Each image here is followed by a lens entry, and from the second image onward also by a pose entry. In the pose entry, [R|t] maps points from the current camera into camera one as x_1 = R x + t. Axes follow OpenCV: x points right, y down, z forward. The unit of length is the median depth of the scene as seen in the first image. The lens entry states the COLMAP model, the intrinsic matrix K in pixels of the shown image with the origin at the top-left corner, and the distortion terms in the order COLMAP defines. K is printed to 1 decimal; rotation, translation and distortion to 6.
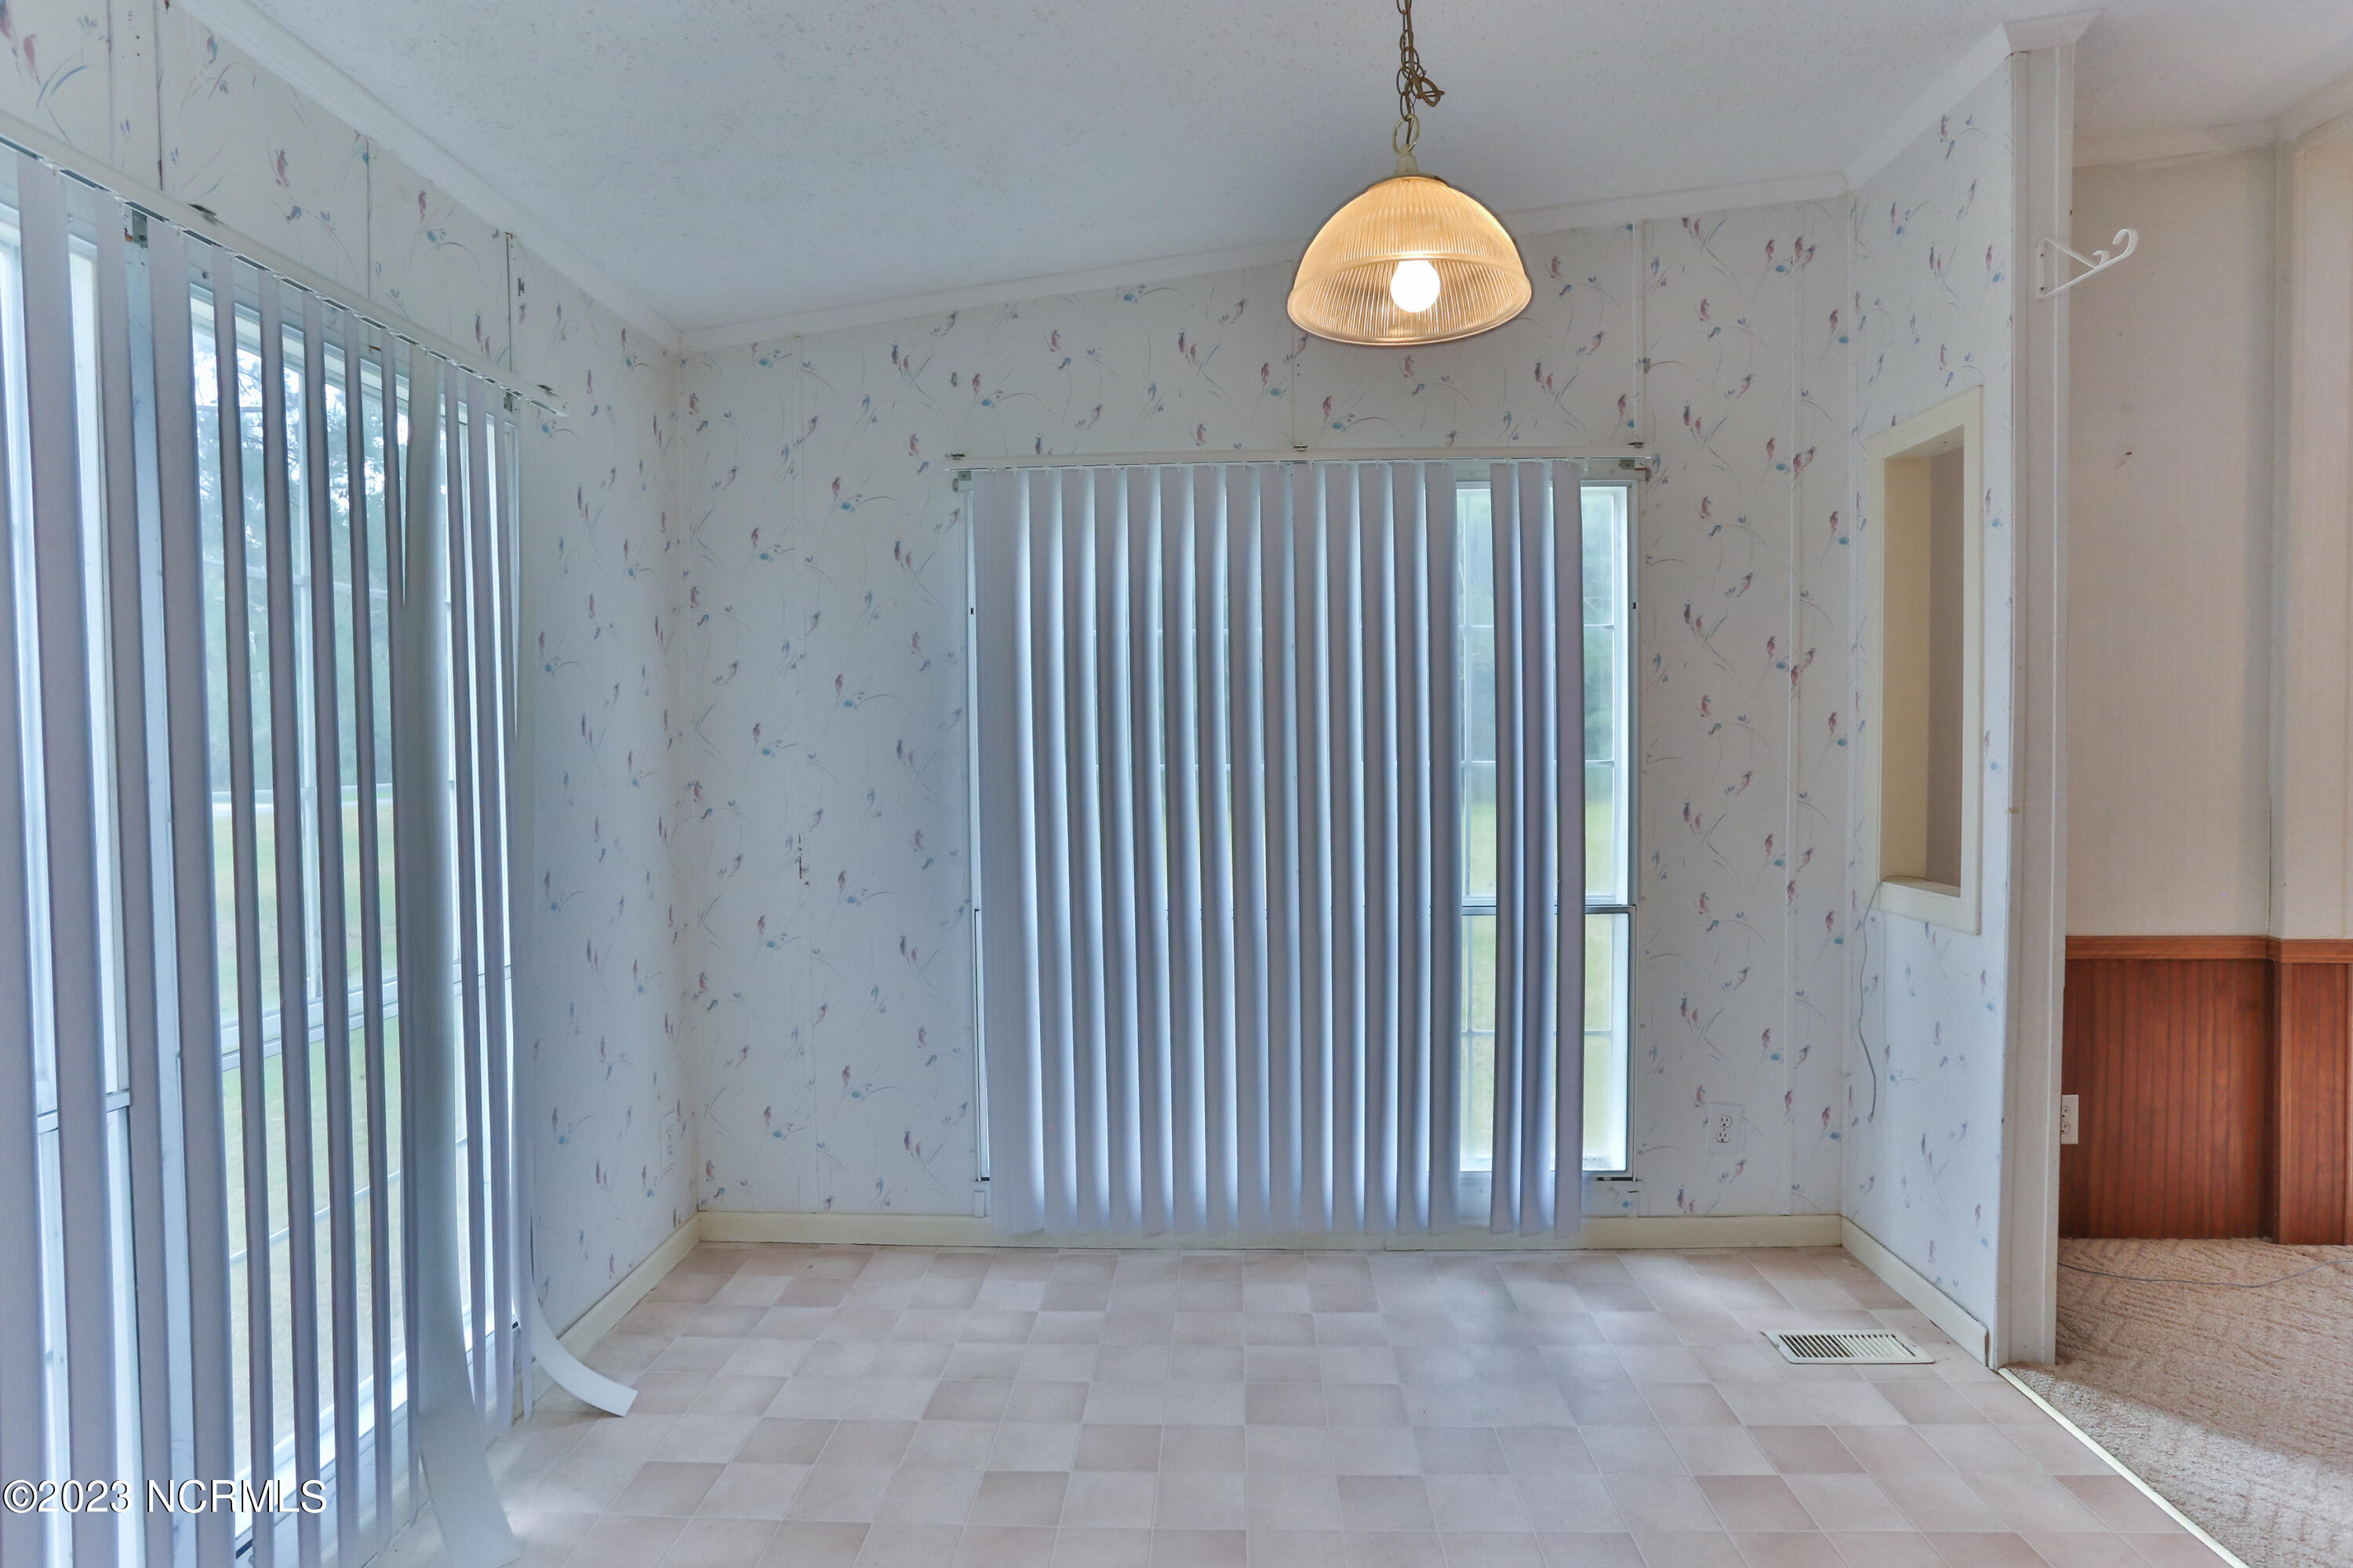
lens RADIAL K [[1222.9, 0, 1178.2], [0, 1222.9, 777.9], [0, 0, 1]] dist [-0.002895, 0.000889]
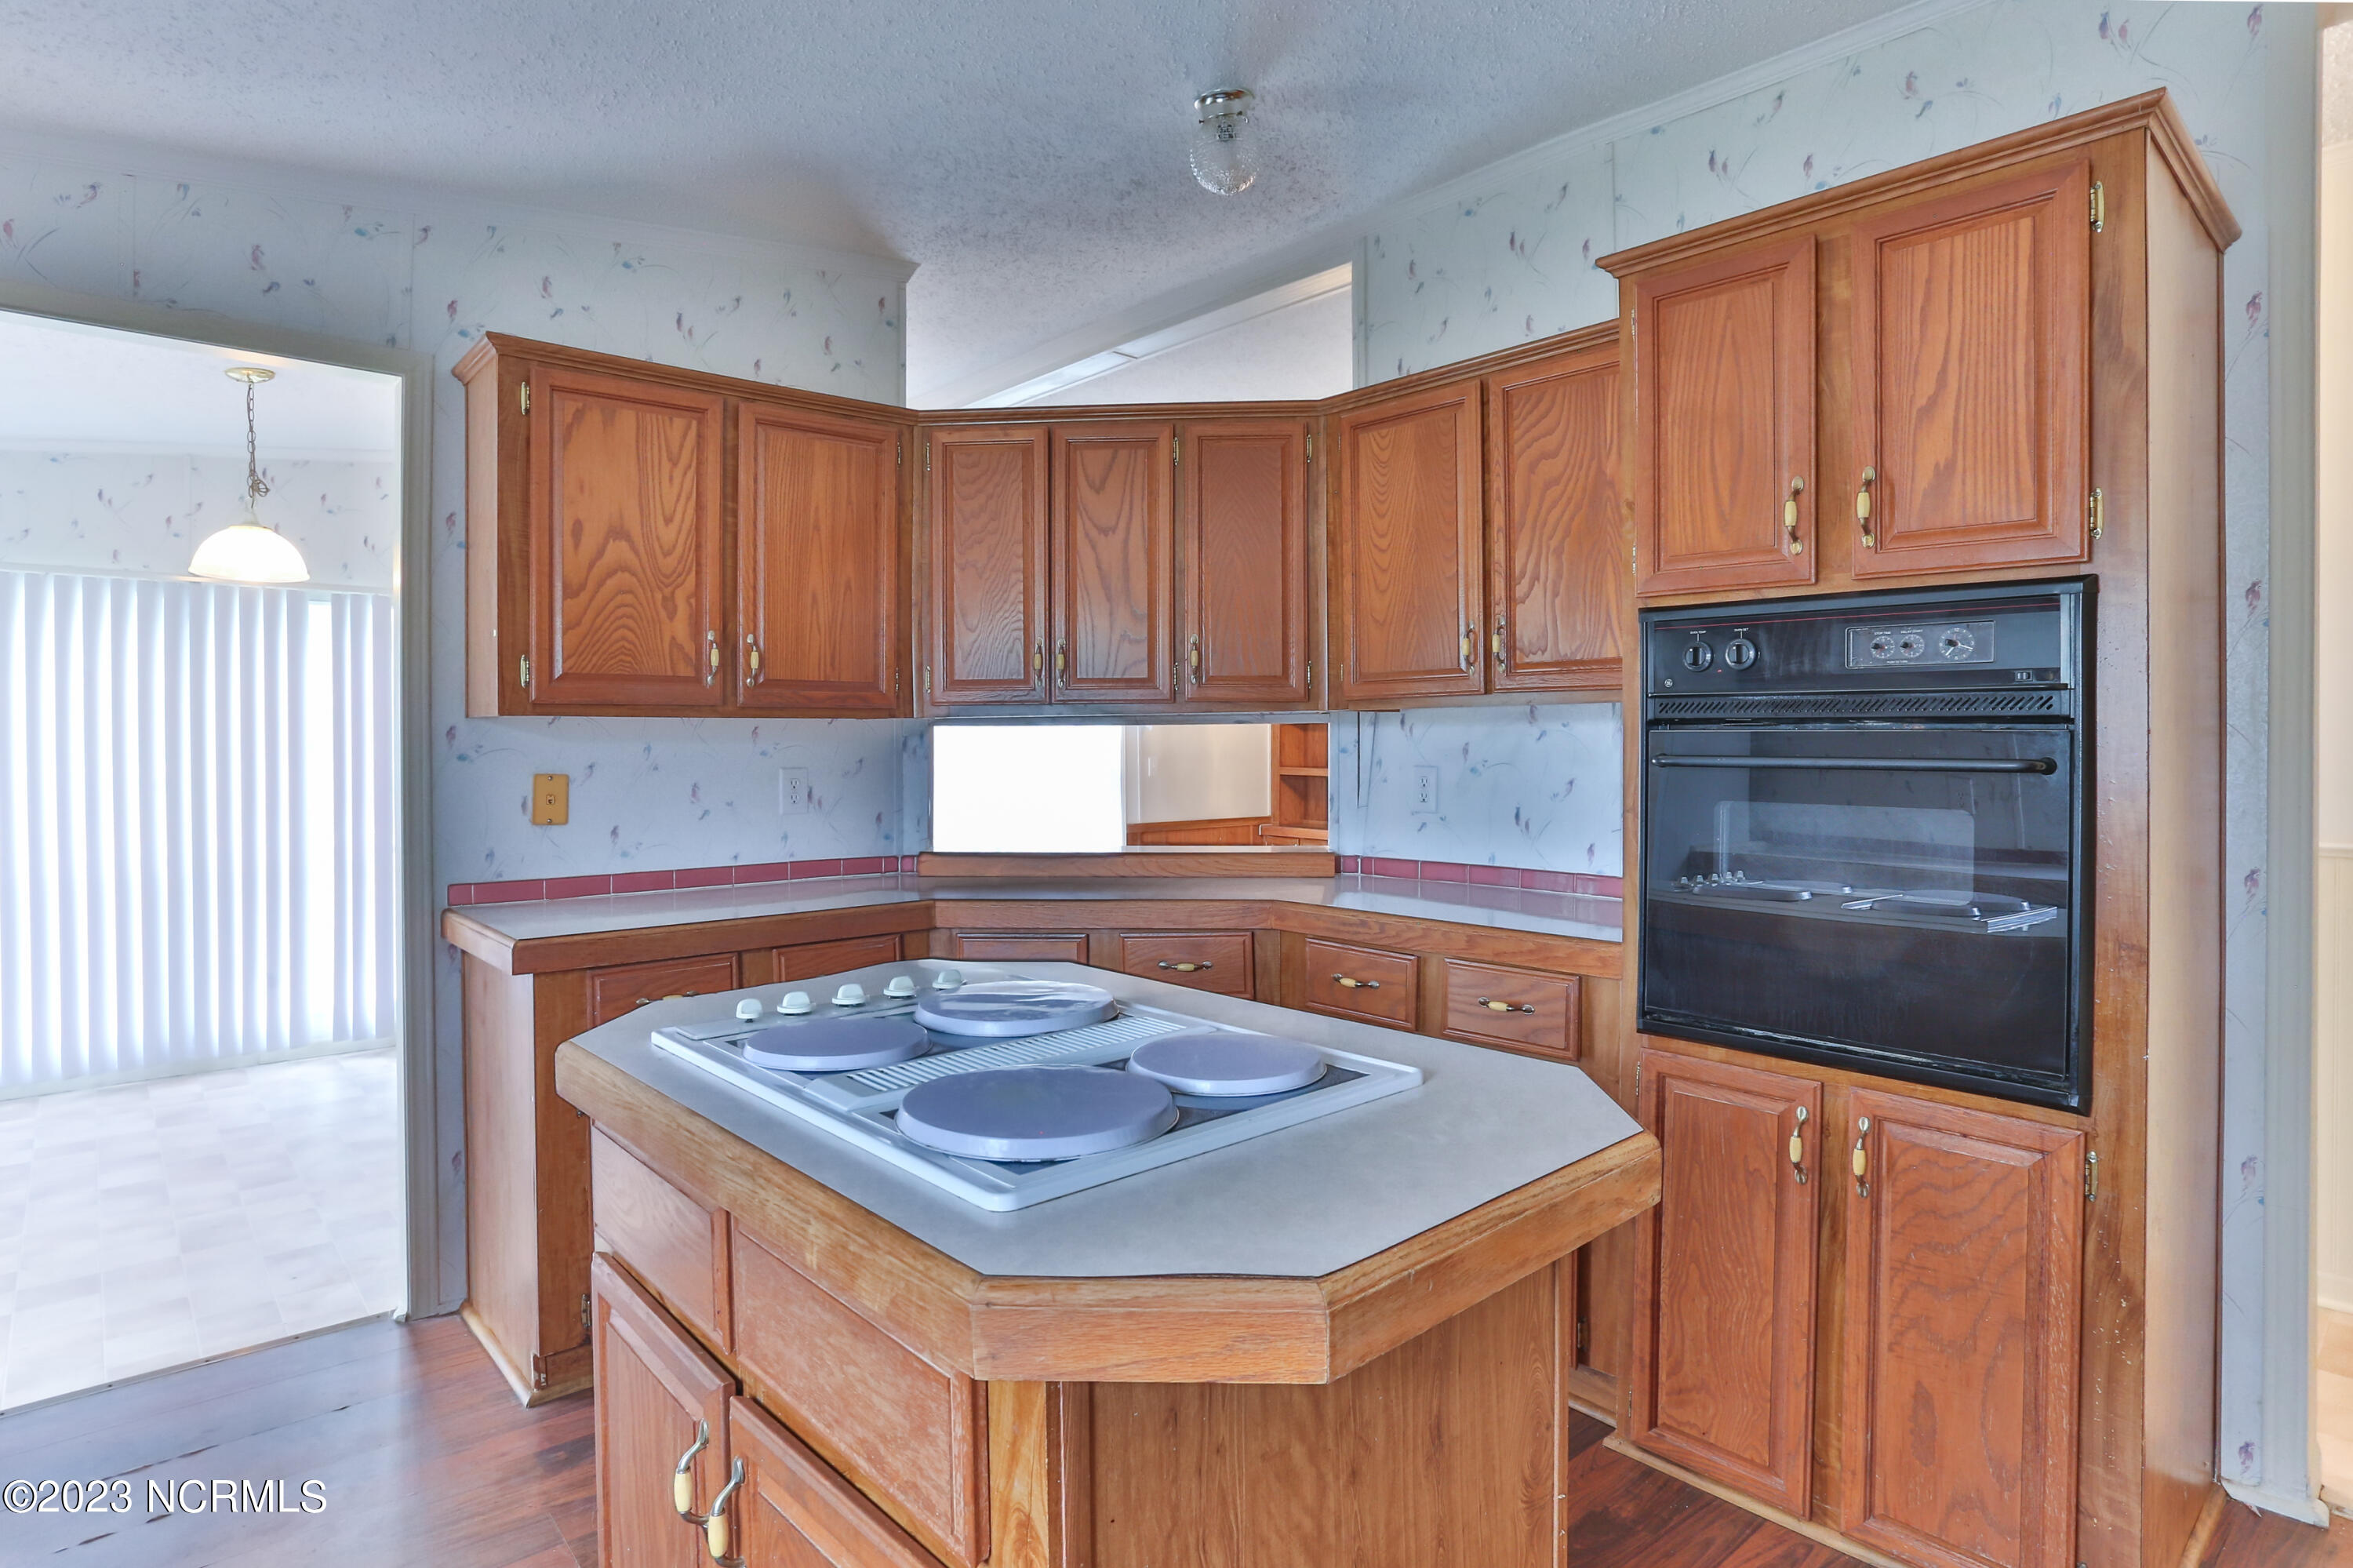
lens RADIAL K [[1222.9, 0, 1165.7], [0, 1222.9, 739.0], [0, 0, 1]] dist [-0.002895, 0.000889]
pose [[0.716893, 0.005776, 0.697160, -0.110133], [0.015101, 0.999602, -0.023810, 0.015218], [-0.697020, 0.027597, 0.716520, -1.097345]]
